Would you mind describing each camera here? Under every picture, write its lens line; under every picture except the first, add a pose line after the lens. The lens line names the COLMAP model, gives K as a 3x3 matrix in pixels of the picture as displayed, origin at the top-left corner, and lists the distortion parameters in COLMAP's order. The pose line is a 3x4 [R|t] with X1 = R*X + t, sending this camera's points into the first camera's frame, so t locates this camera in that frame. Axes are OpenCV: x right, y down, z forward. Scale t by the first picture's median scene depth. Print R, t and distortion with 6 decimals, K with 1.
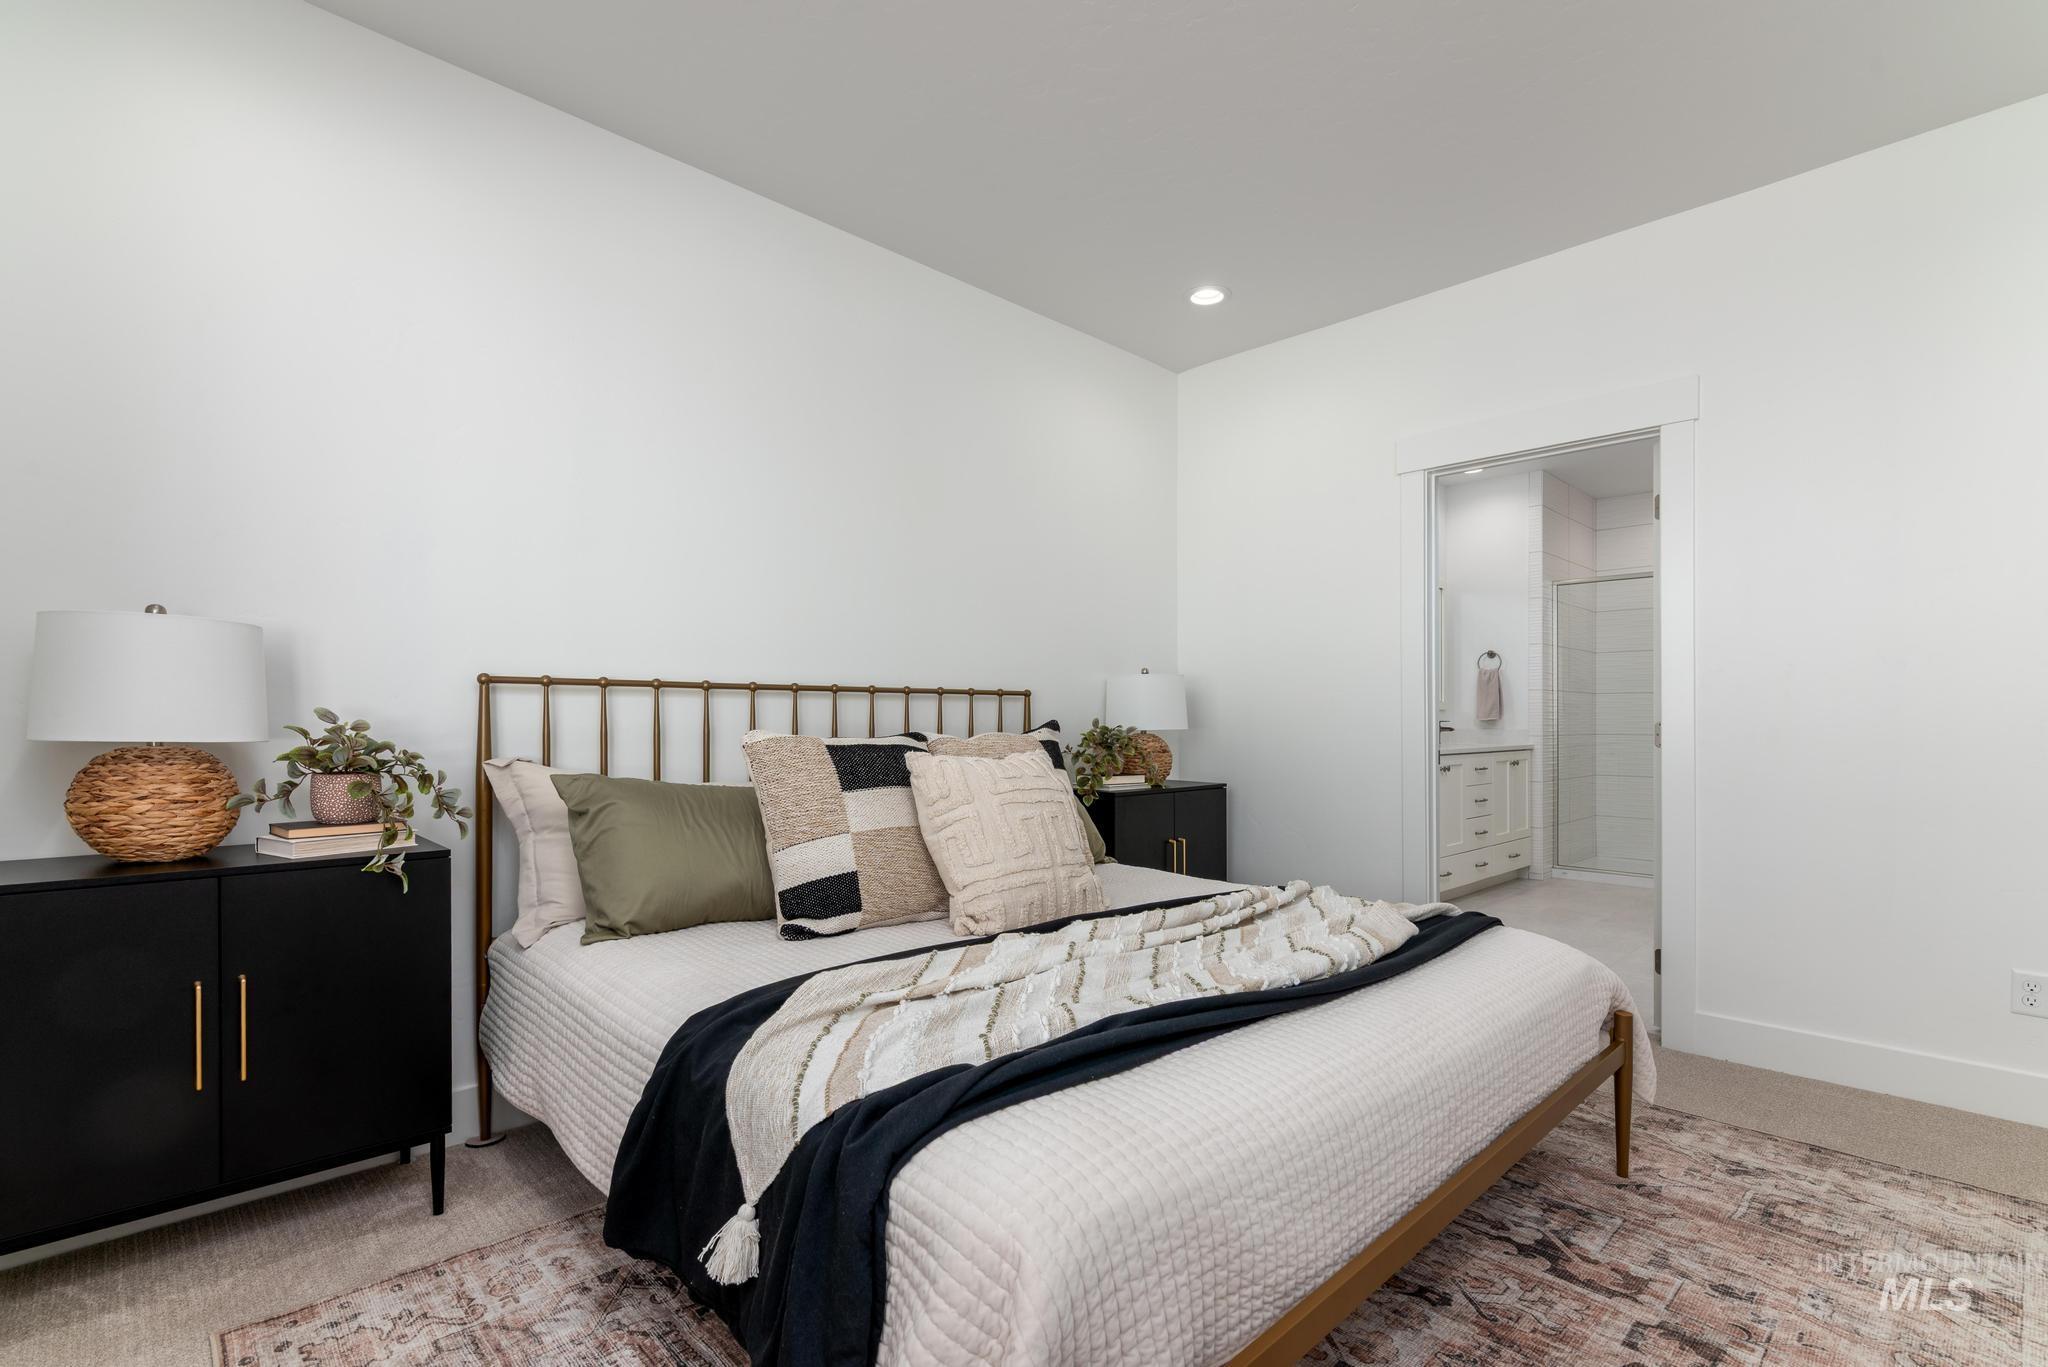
lens RADIAL K [[934.1, 0, 1015.0], [0, 934.1, 702.7], [0, 0, 1]] dist [0.000023, 0.000079]
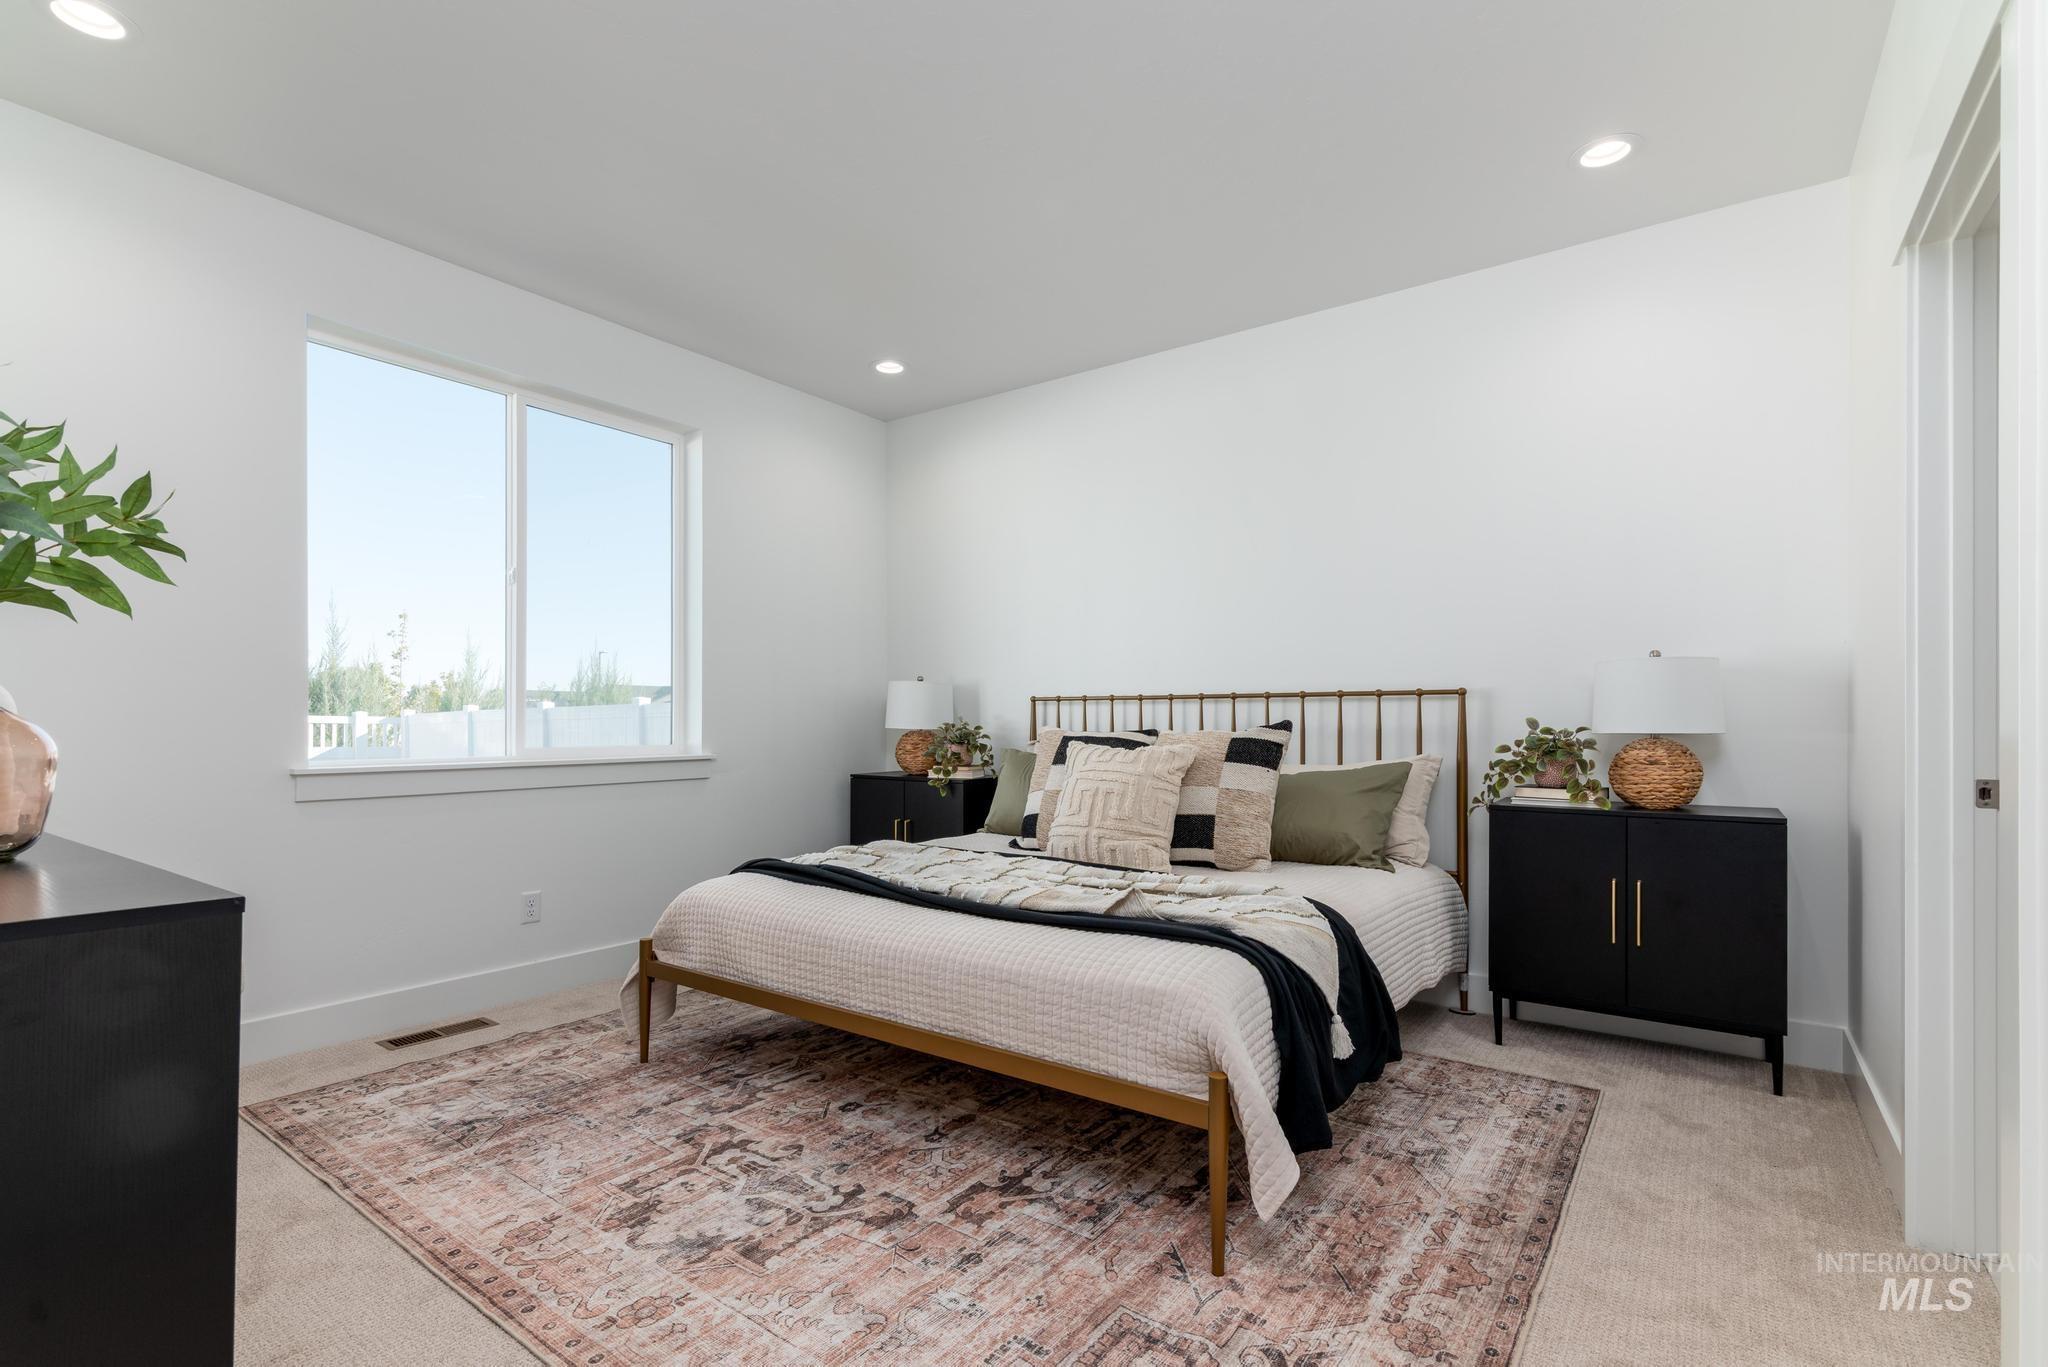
lens RADIAL K [[934.1, 0, 1021.5], [0, 934.1, 720.7], [0, 0, 1]] dist [0.000023, 0.000079]
pose [[0.187993, -0.002434, -0.982167, 1.310219], [0.014715, 0.999892, 0.000339, 0.019192], [0.982060, -0.014516, 0.188008, 0.631009]]
